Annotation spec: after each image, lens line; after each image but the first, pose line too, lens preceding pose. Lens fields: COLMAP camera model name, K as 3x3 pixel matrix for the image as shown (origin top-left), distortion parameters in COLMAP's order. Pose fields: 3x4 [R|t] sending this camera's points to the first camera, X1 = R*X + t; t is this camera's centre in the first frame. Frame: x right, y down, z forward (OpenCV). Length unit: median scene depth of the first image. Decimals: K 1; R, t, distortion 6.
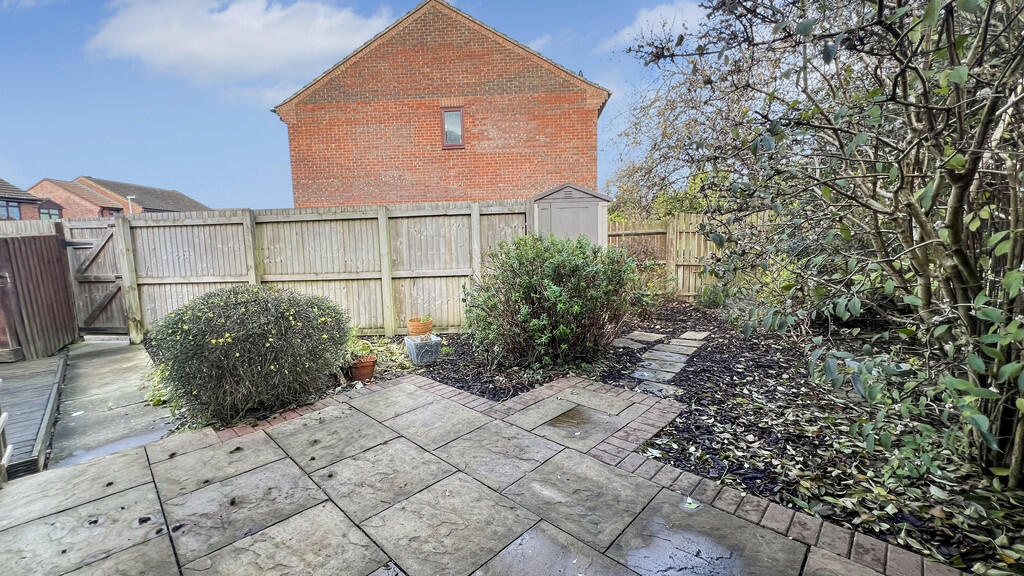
lens RADIAL K [[407.4, 0, 508.3], [0, 407.4, 286.4], [0, 0, 1]] dist [-0.000174, -0.000118]
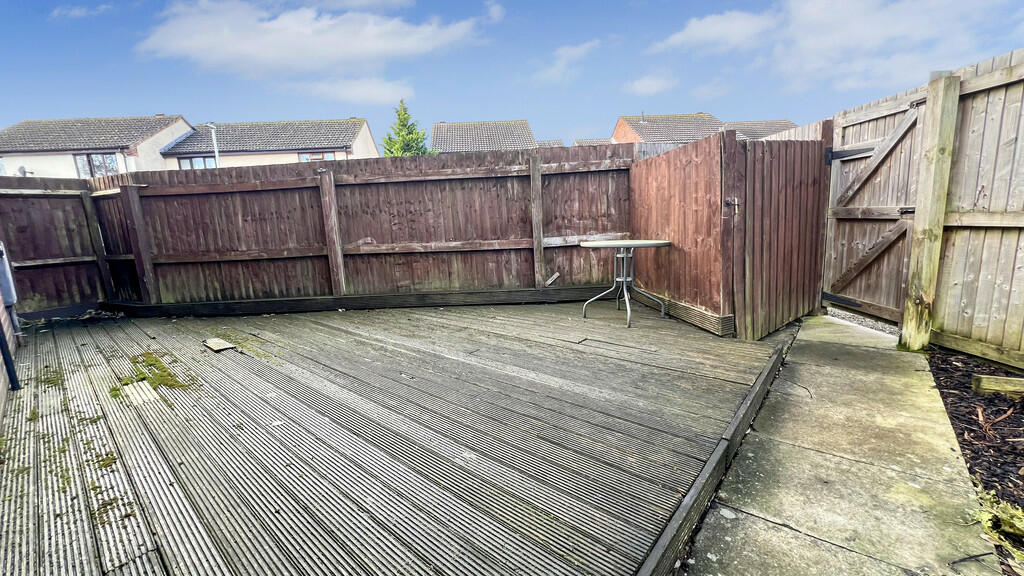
lens RADIAL K [[407.4, 0, 508.3], [0, 407.4, 286.4], [0, 0, 1]] dist [-0.000174, -0.000118]
pose [[0.059226, 0.186480, -0.980672, -0.476908], [-0.060132, 0.981279, 0.182963, 0.005646], [0.996432, 0.048133, 0.069330, 0.480672]]
